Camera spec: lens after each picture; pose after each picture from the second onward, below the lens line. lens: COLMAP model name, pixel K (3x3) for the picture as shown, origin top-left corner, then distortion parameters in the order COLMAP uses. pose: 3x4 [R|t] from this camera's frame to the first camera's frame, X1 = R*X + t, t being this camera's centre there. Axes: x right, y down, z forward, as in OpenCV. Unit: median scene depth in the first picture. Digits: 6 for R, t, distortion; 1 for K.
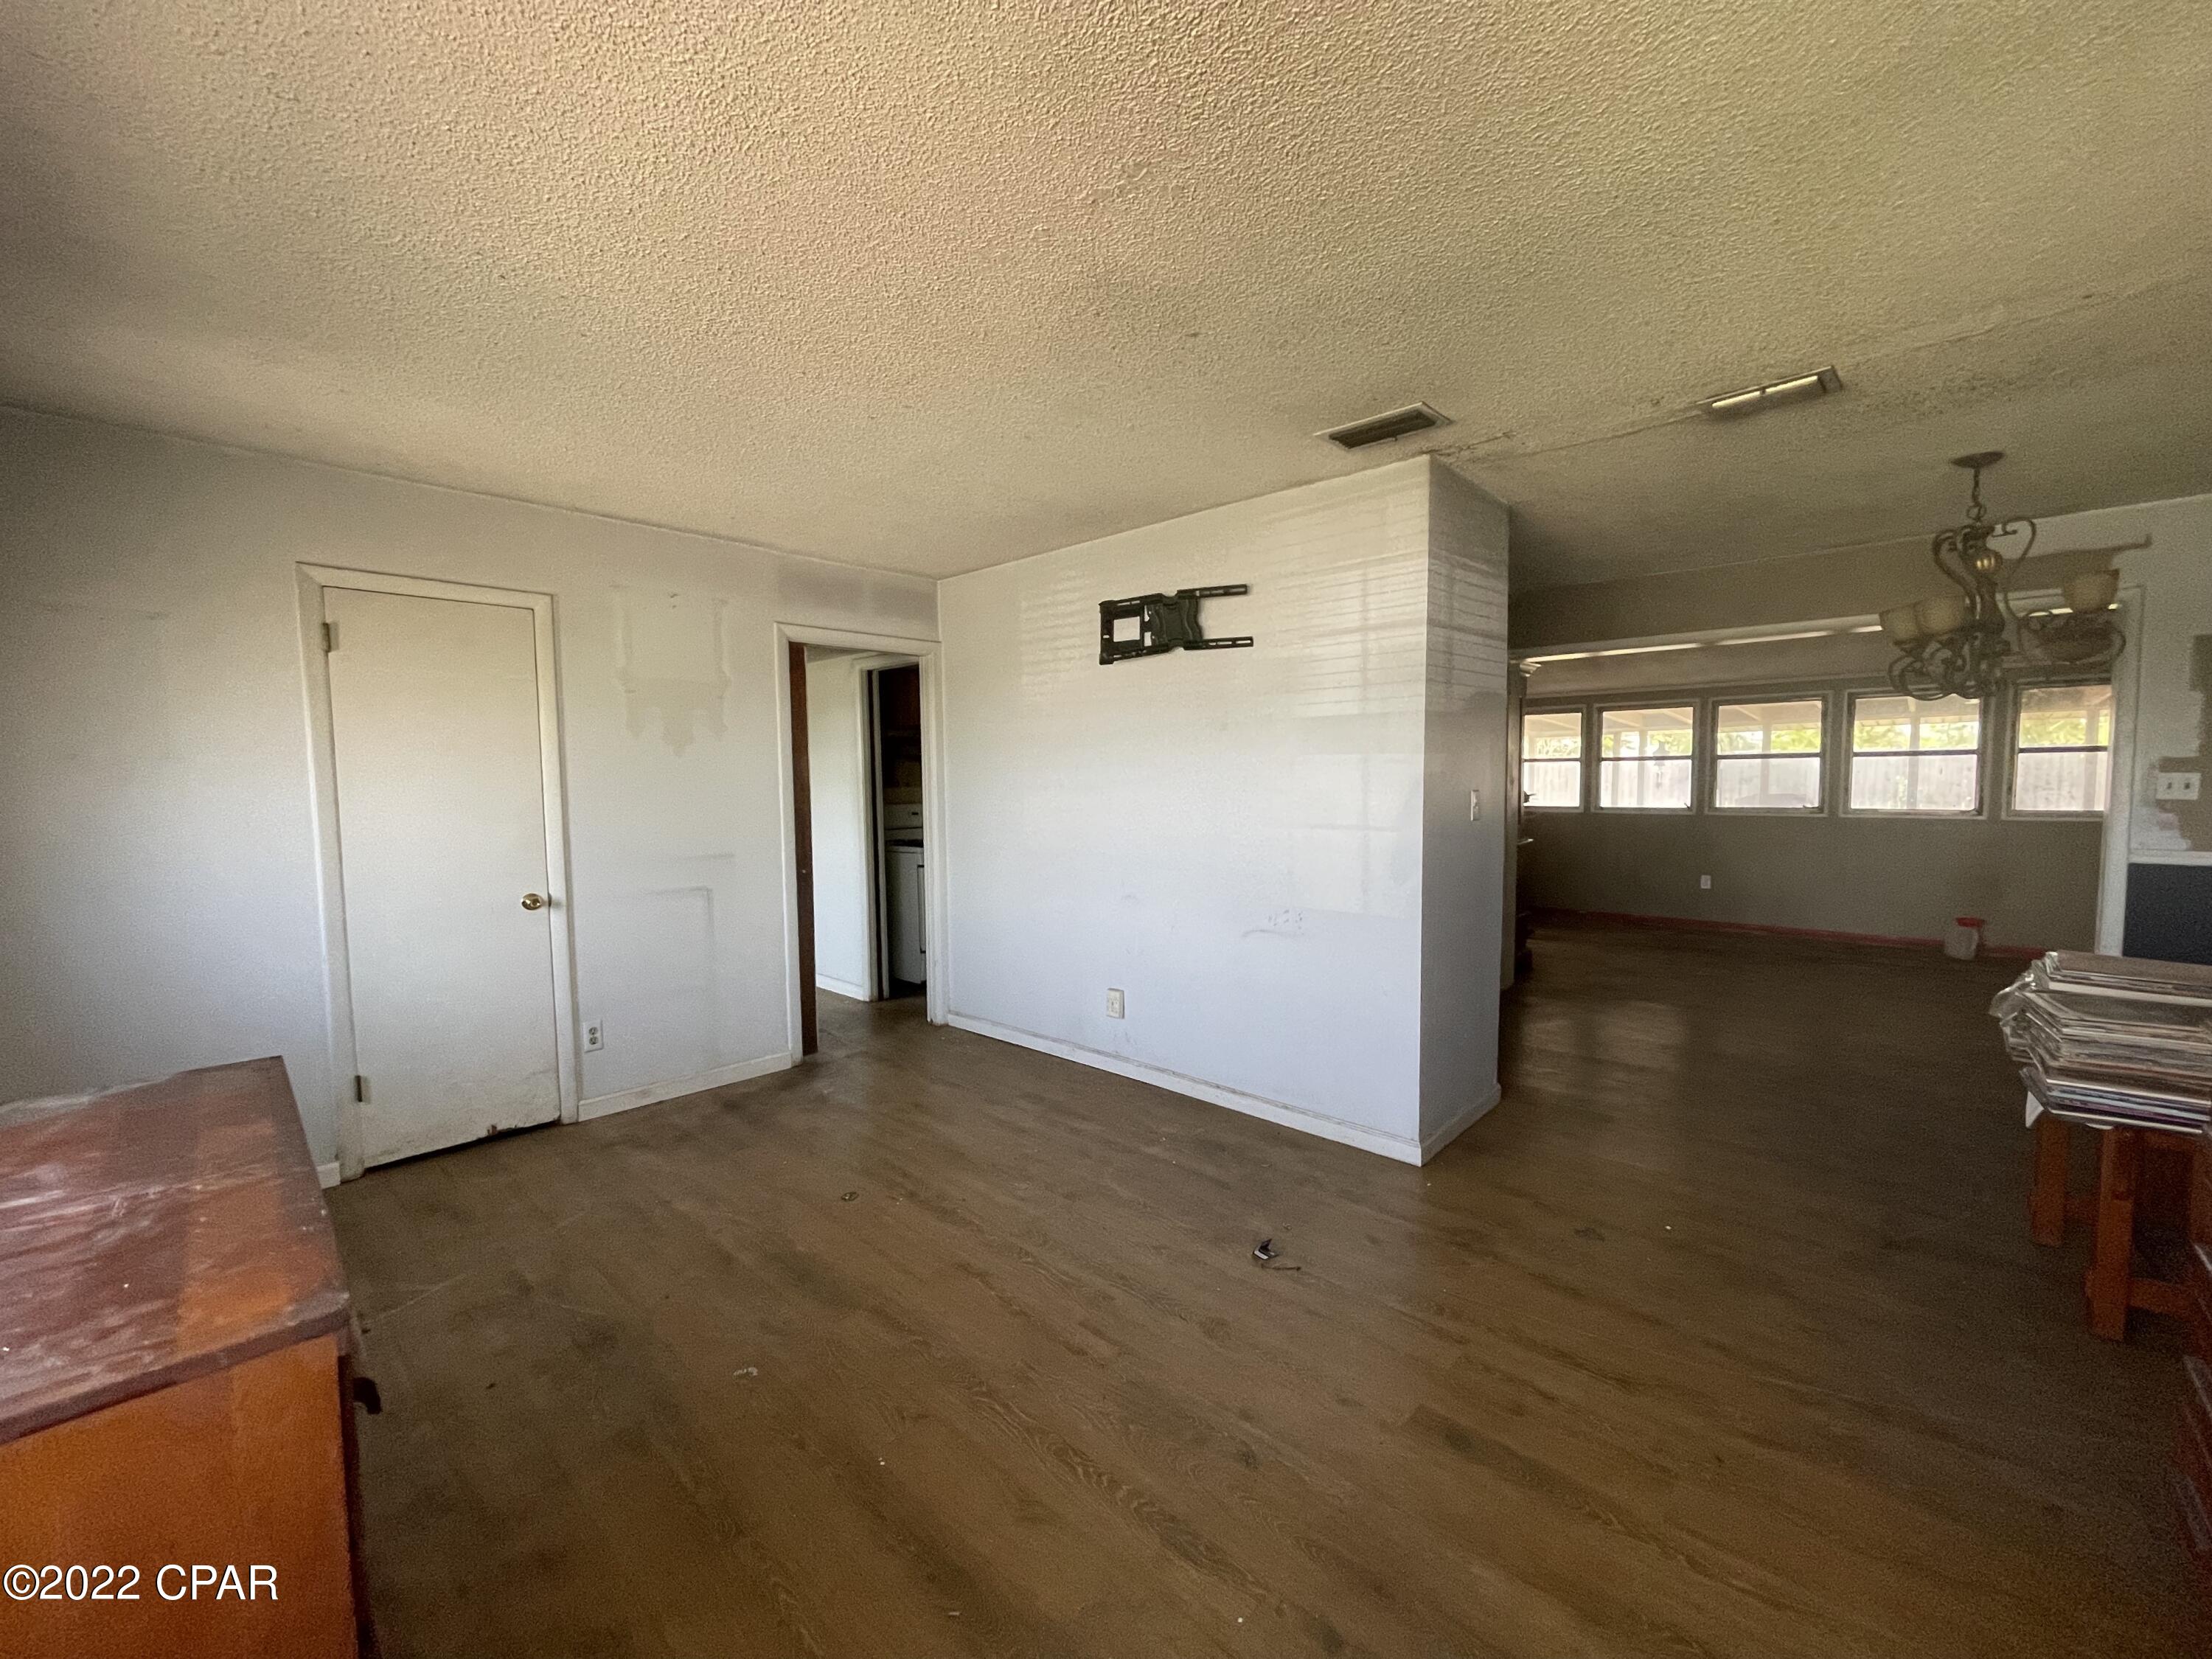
lens RADIAL K [[883.9, 0, 1102.7], [0, 883.9, 828.1], [0, 0, 1]] dist [-0.002625, -0.000031]
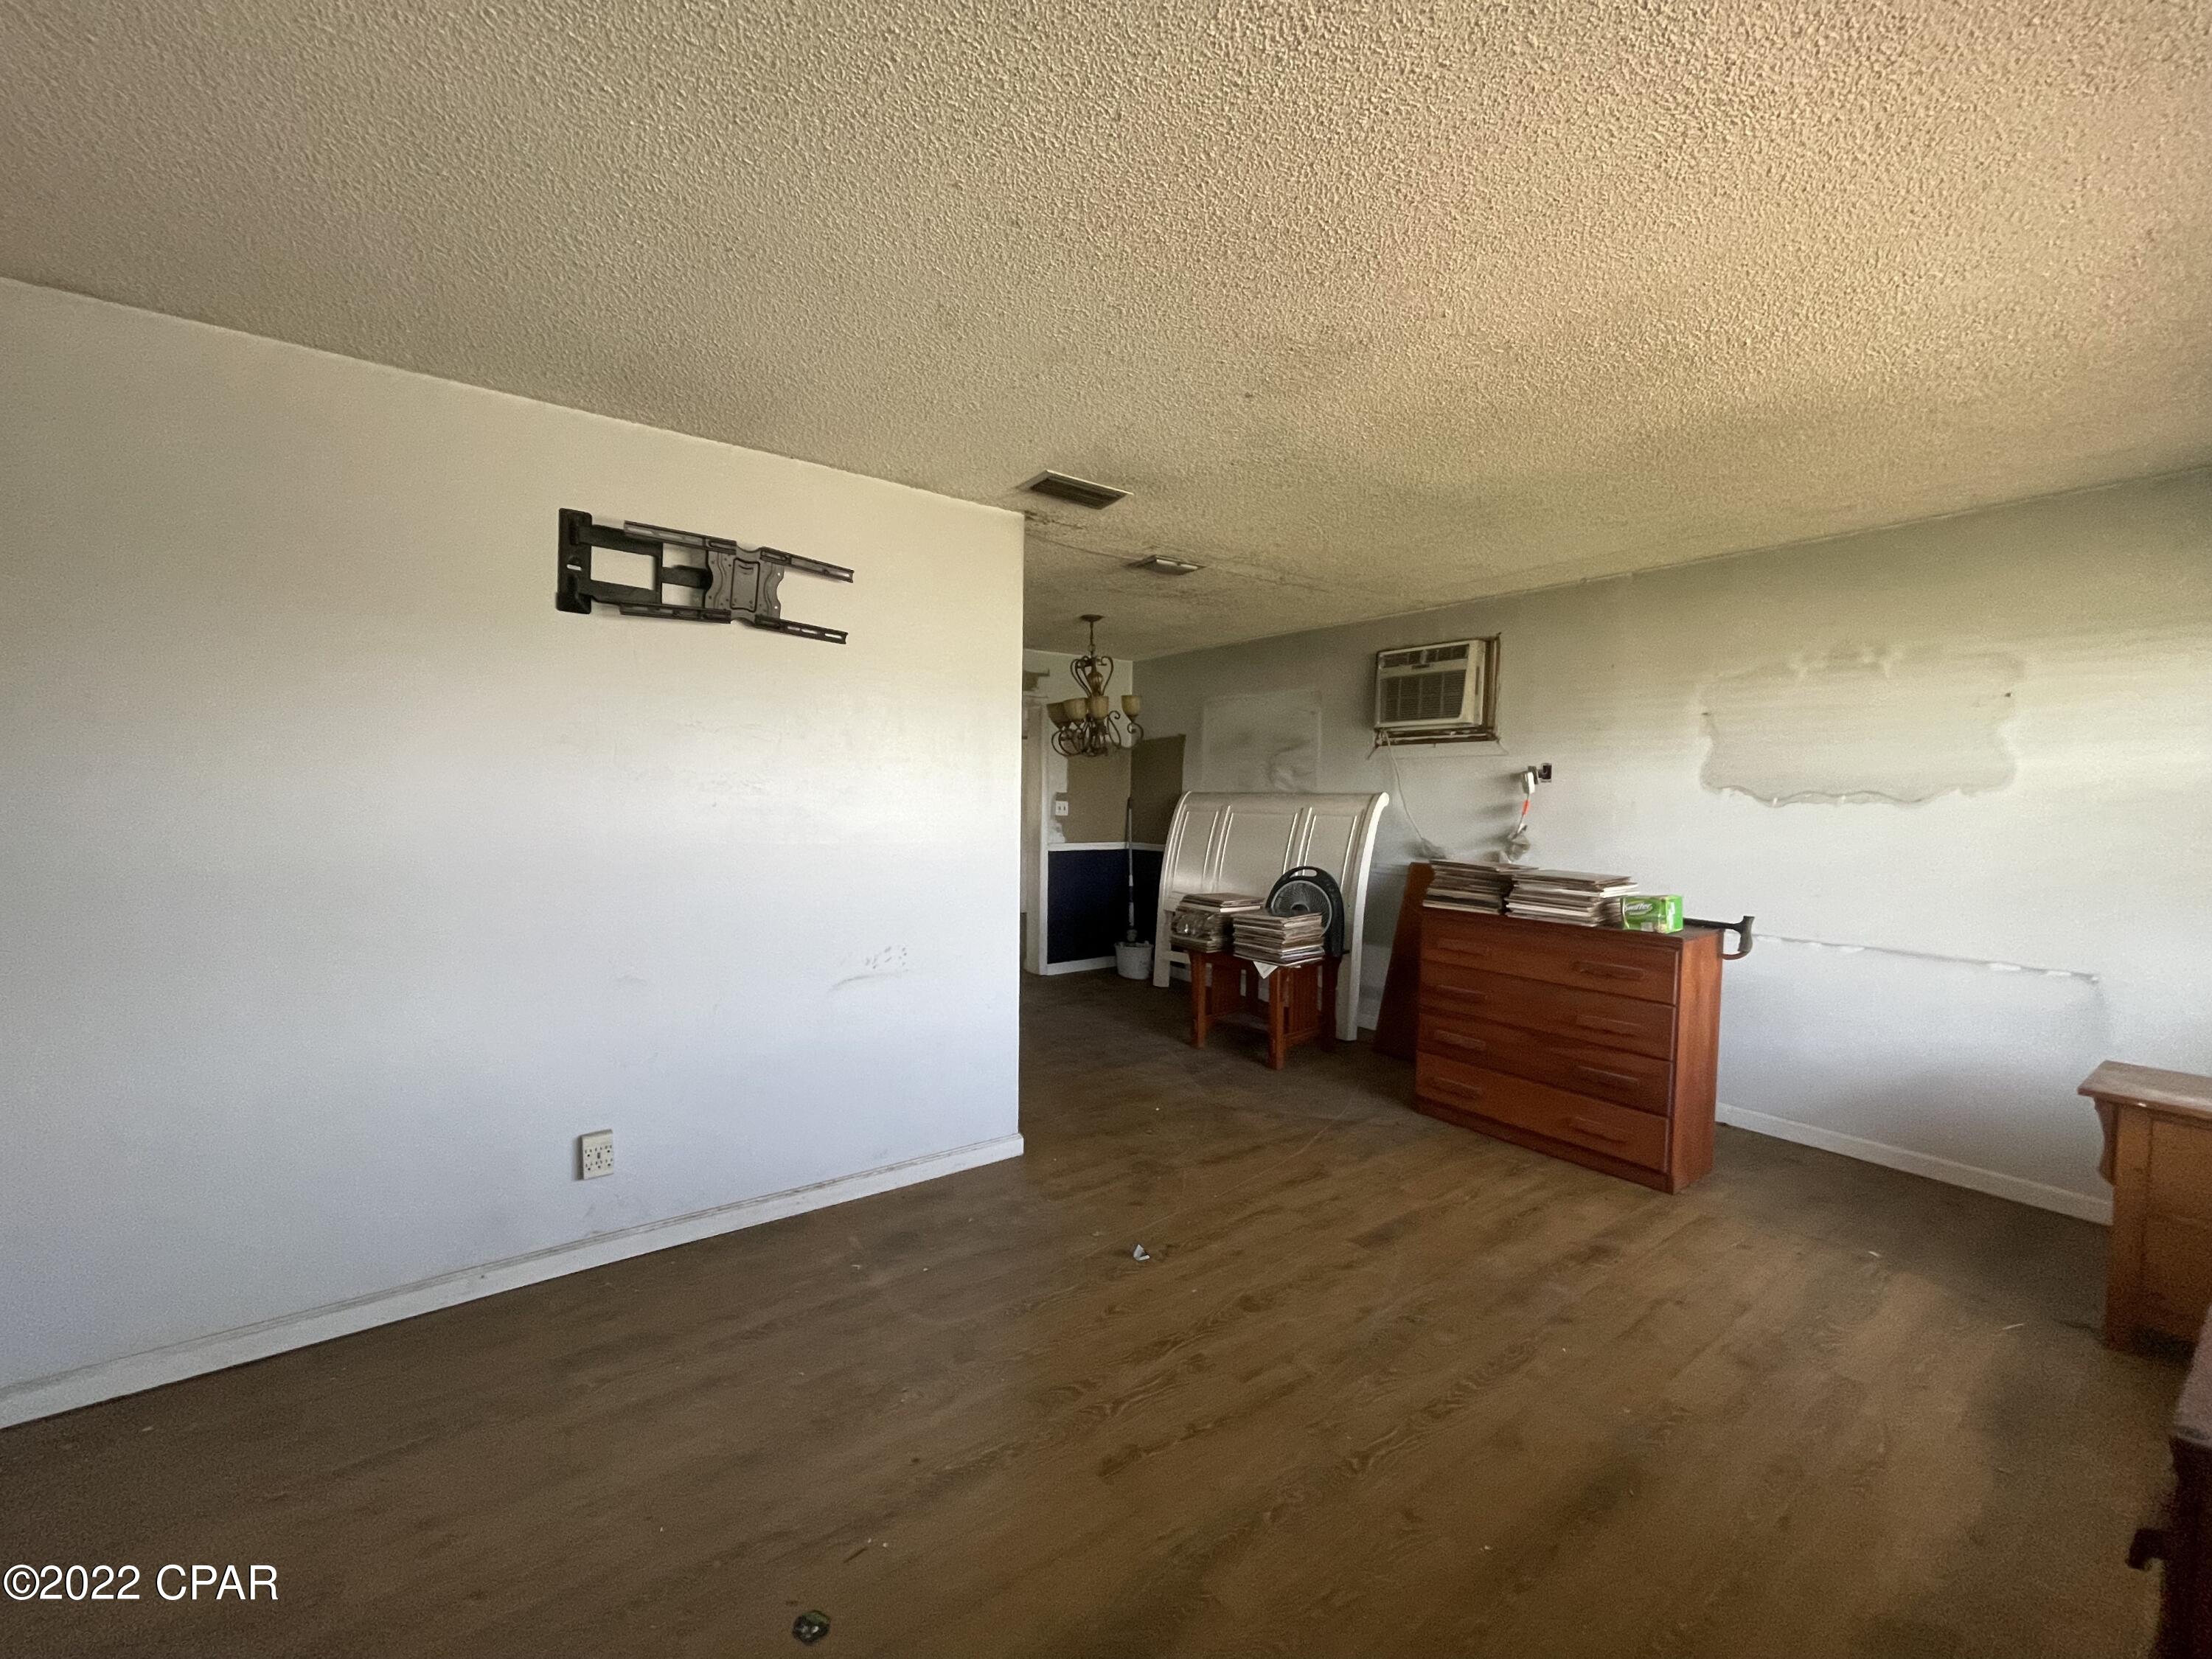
lens RADIAL K [[883.9, 0, 1100.9], [0, 883.9, 826.8], [0, 0, 1]] dist [-0.002625, -0.000031]
pose [[0.189745, -0.020394, 0.981622, -0.603296], [0.046979, 0.998828, 0.011671, -0.028216], [-0.980709, 0.043901, 0.190481, 0.591733]]
